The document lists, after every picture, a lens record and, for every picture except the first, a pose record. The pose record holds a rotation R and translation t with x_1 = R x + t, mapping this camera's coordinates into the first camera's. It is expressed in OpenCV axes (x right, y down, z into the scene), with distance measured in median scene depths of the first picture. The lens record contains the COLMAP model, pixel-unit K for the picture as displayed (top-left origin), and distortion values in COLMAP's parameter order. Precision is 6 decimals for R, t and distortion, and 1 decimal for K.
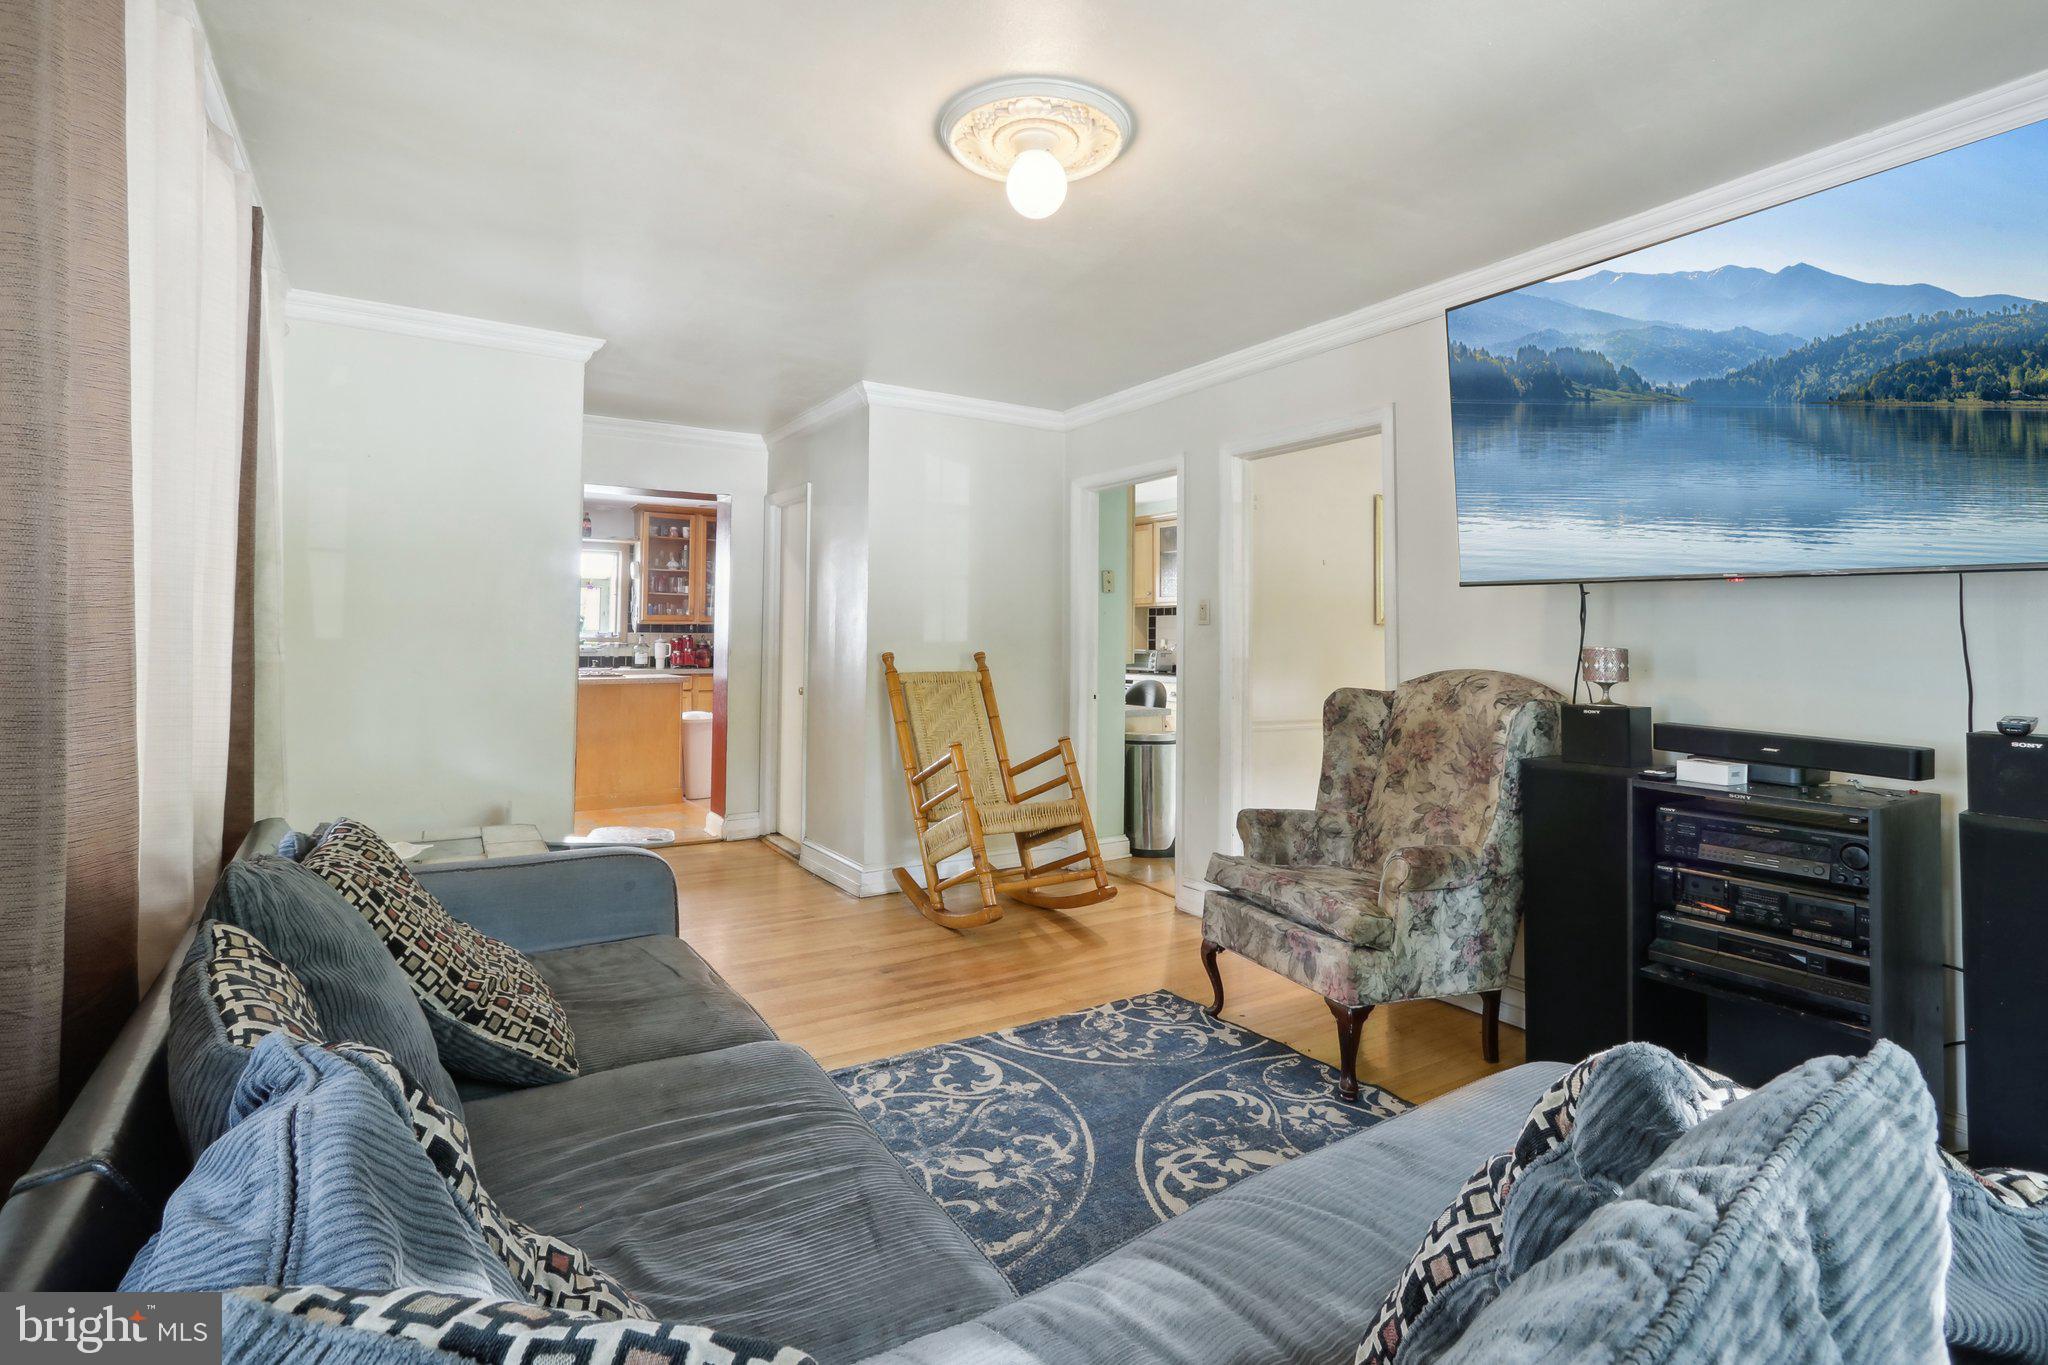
lens RADIAL K [[973.5, 0, 993.0], [0, 973.5, 676.8], [0, 0, 1]] dist [0.000825, 0.000118]
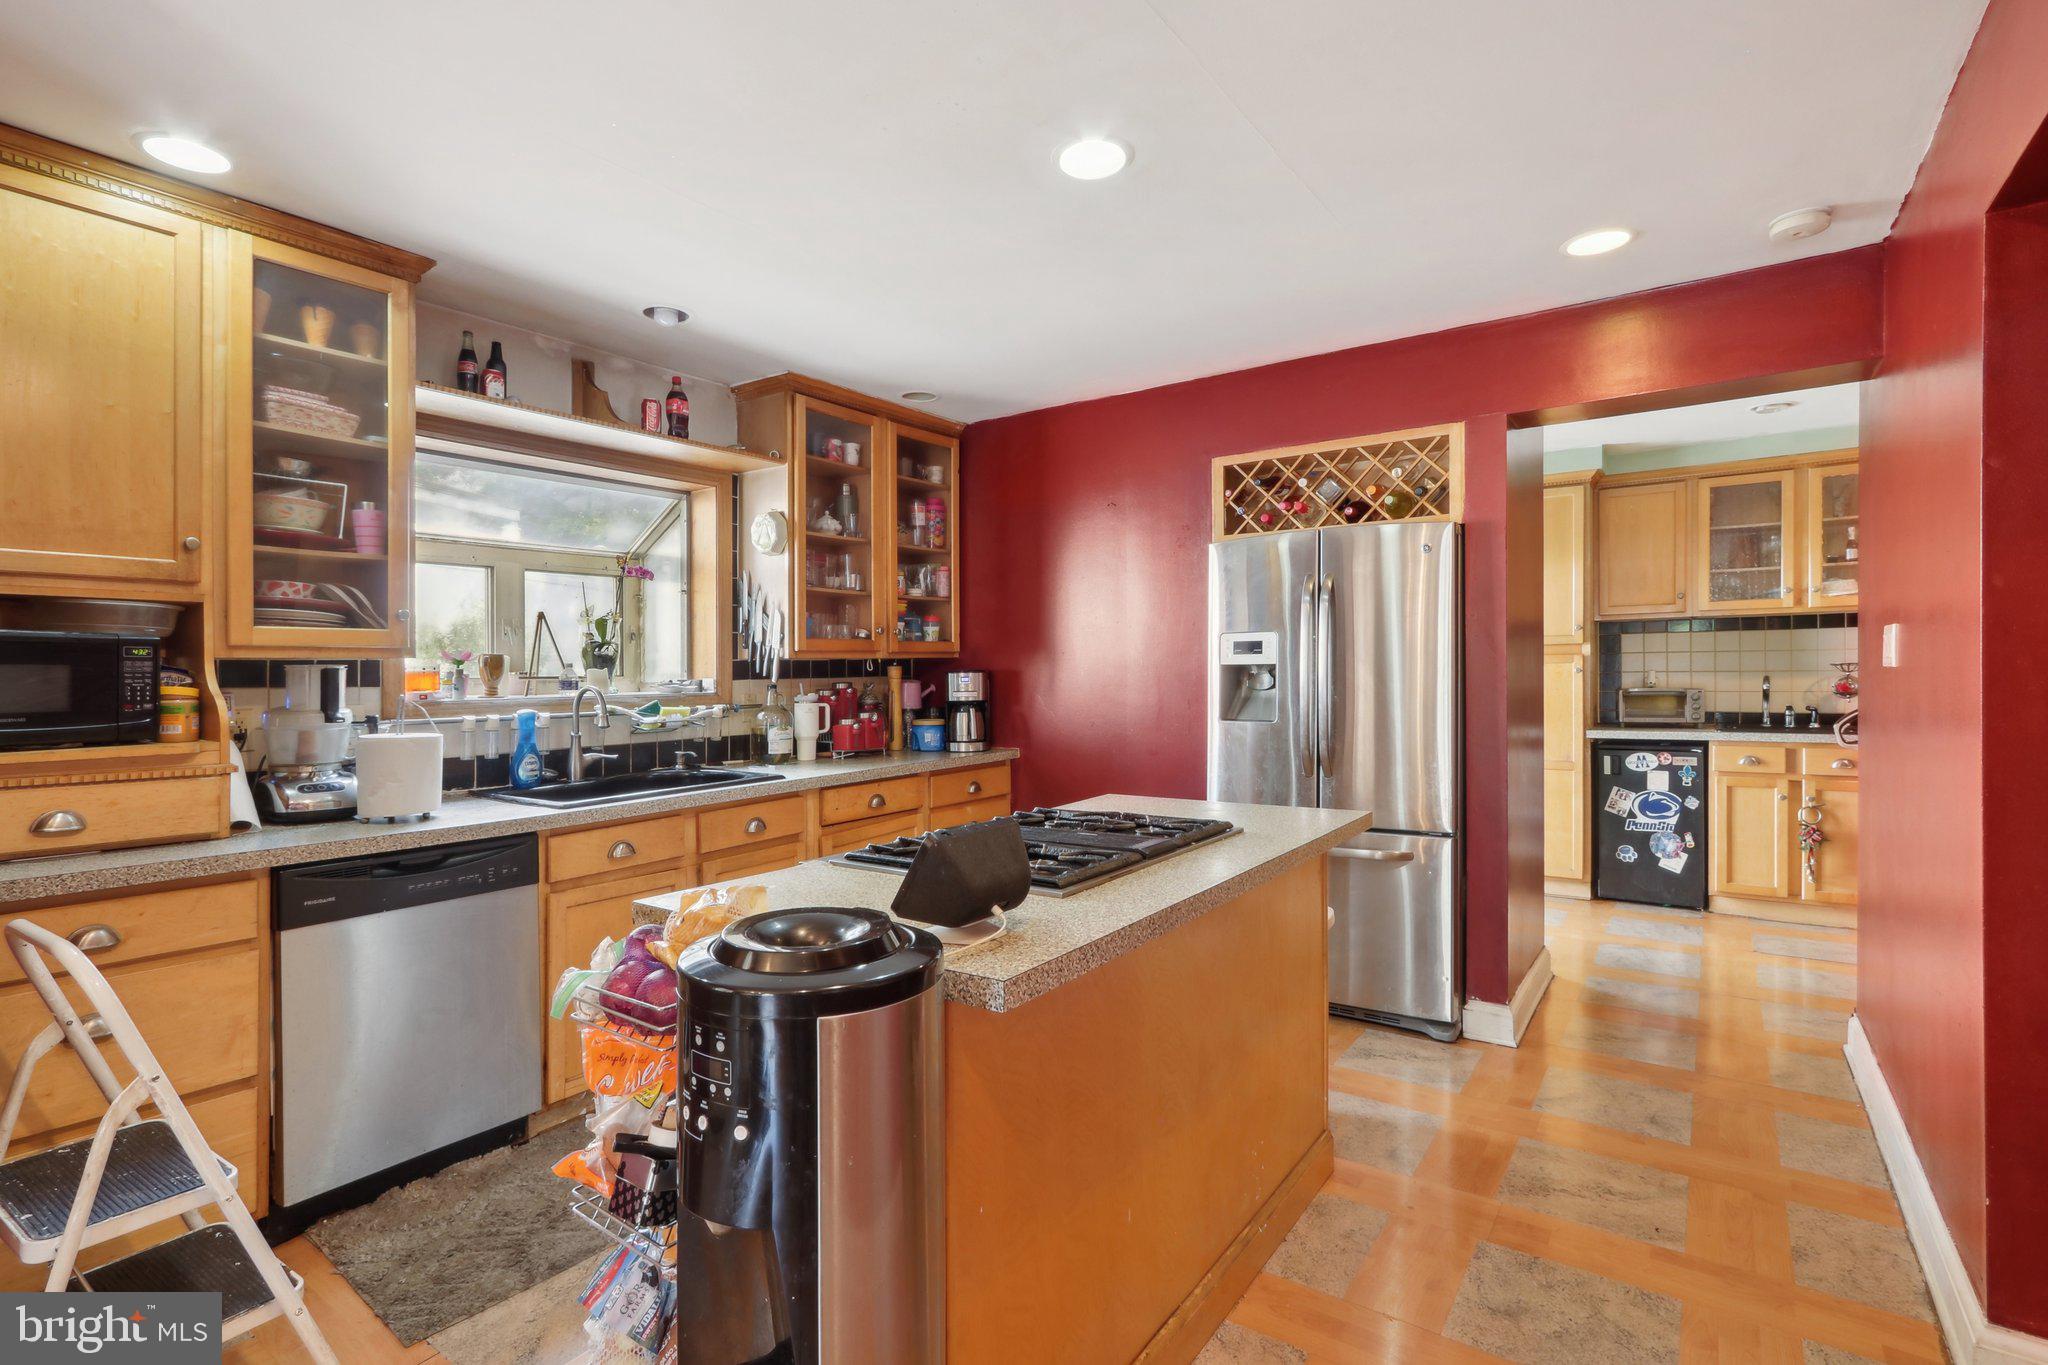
lens RADIAL K [[973.5, 0, 993.0], [0, 973.5, 676.8], [0, 0, 1]] dist [0.000825, 0.000118]
pose [[0.926067, -0.021234, 0.376762, -0.432953], [0.032135, 0.999226, -0.022671, -0.034045], [-0.375989, 0.033102, 0.926033, 0.571002]]
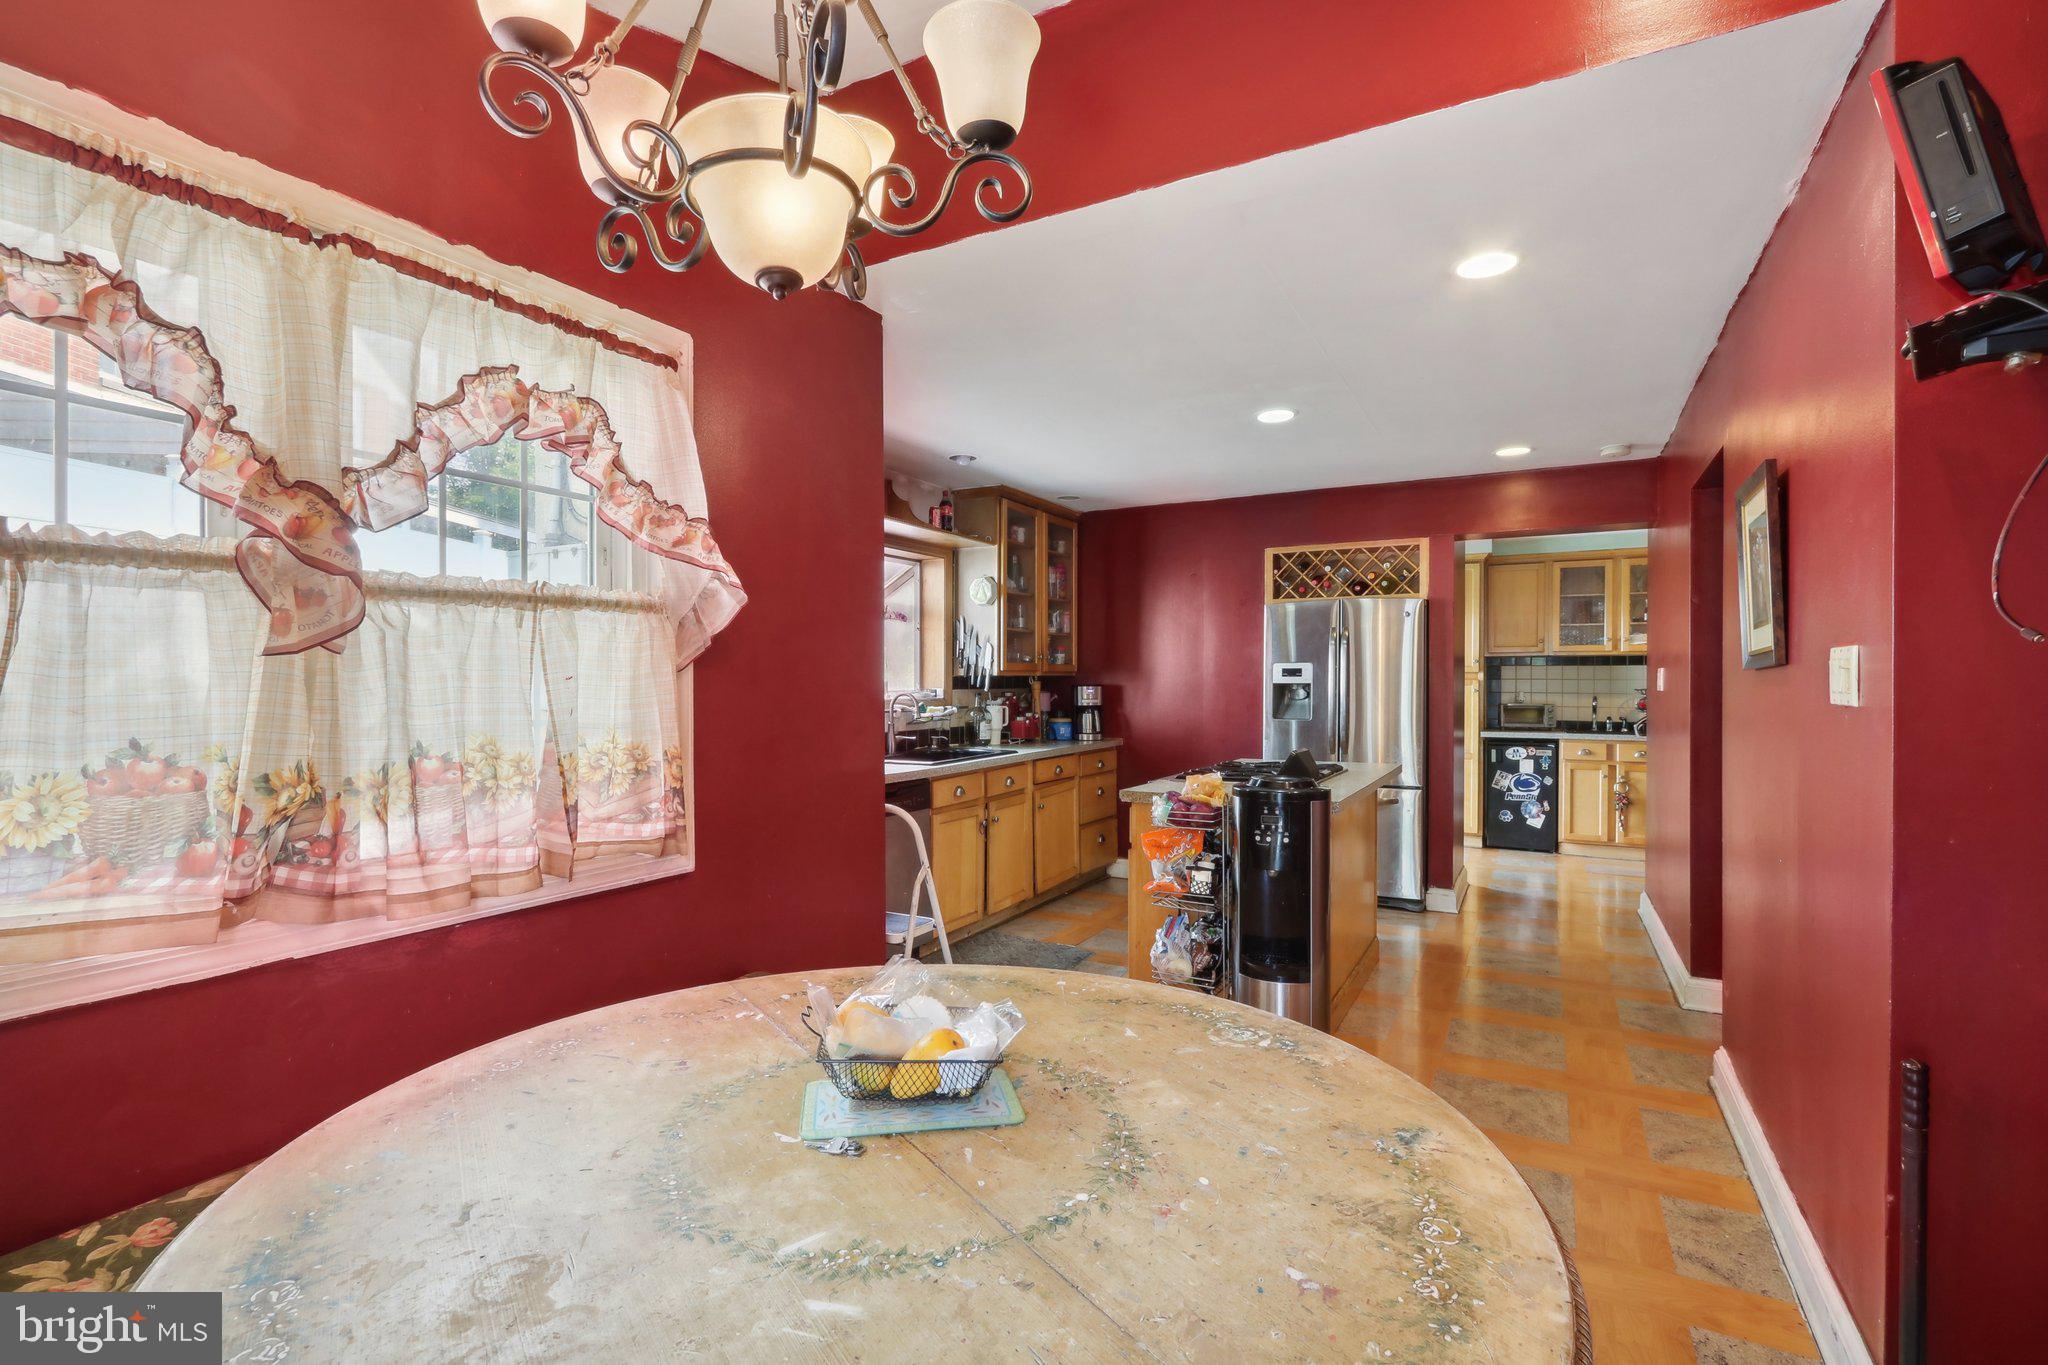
lens RADIAL K [[961.0, 0, 994.8], [0, 961.0, 686.7], [0, 0, 1]] dist [-0.001754, -0.000228]
pose [[0.875533, -0.006928, 0.483108, -0.651695], [0.021301, 0.999478, -0.024271, -0.031943], [-0.482688, 0.031540, 0.875224, 0.453416]]
